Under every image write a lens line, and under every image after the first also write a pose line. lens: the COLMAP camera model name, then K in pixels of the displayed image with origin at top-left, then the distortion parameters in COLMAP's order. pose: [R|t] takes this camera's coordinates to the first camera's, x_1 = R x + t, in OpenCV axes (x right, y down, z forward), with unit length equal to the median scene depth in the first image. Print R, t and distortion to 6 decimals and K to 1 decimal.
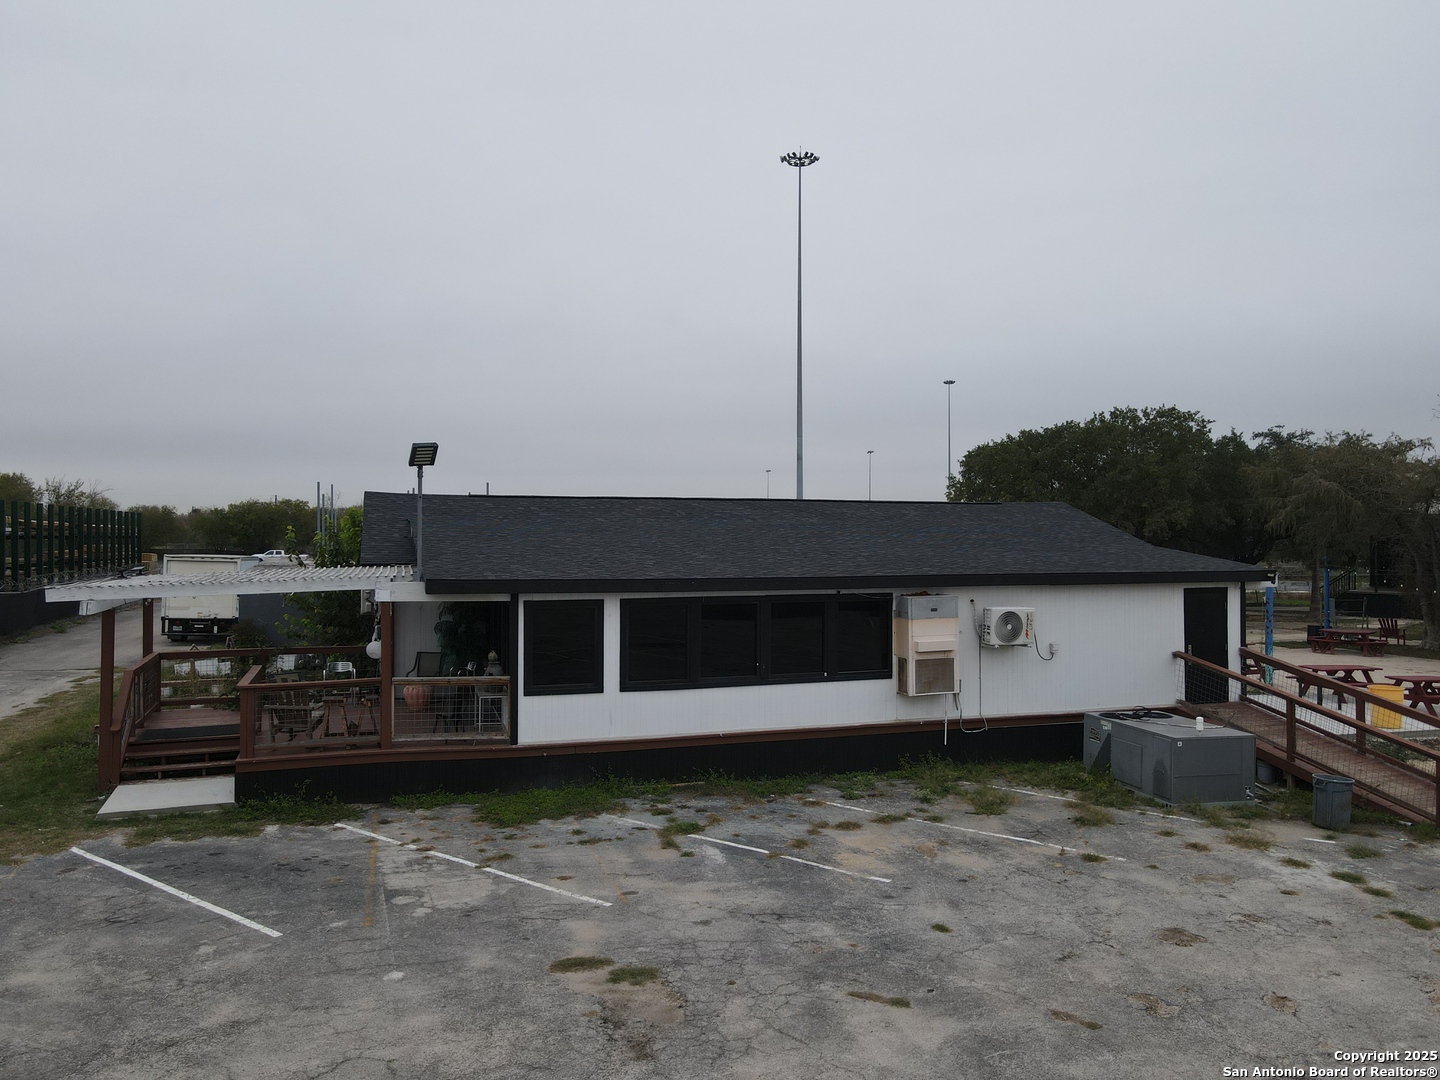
lens RADIAL K [[1054.4, 0, 718.9], [0, 1054.4, 534.5], [0, 0, 1]] dist [0.017399, -0.001903]
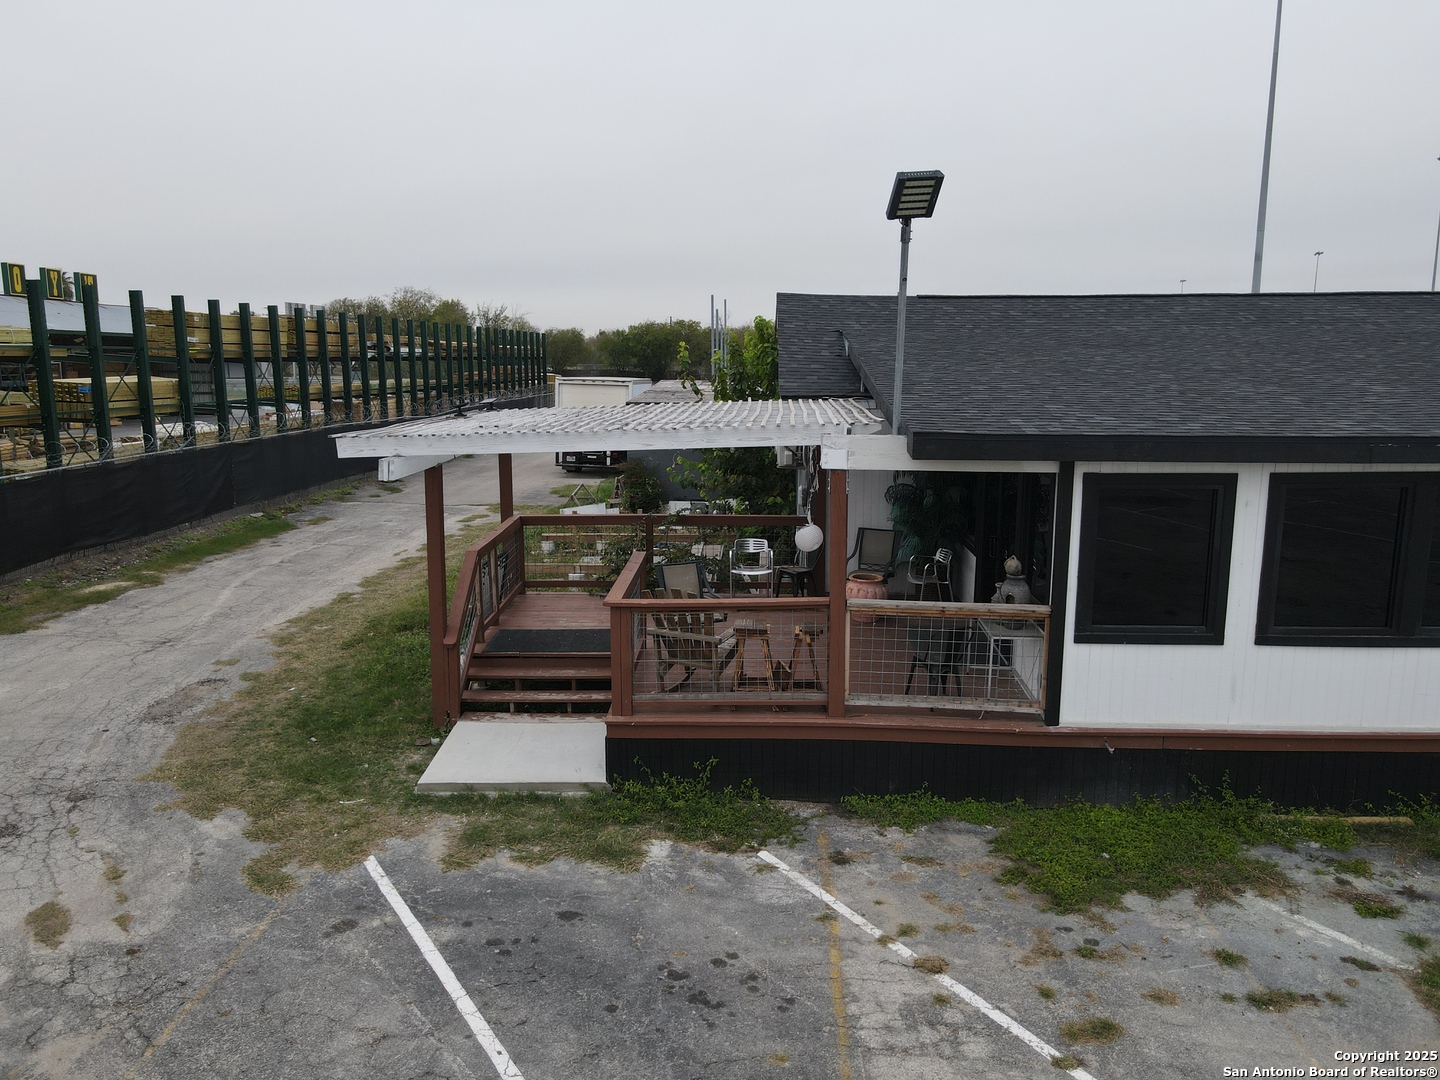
lens RADIAL K [[1054.4, 0, 719.6], [0, 1054.4, 532.2], [0, 0, 1]] dist [0.017399, -0.001903]
pose [[0.938673, 0.053071, -0.340701, -0.177485], [0.004202, 0.986250, 0.165205, 0.002451], [0.344784, -0.156505, 0.925543, 0.439530]]
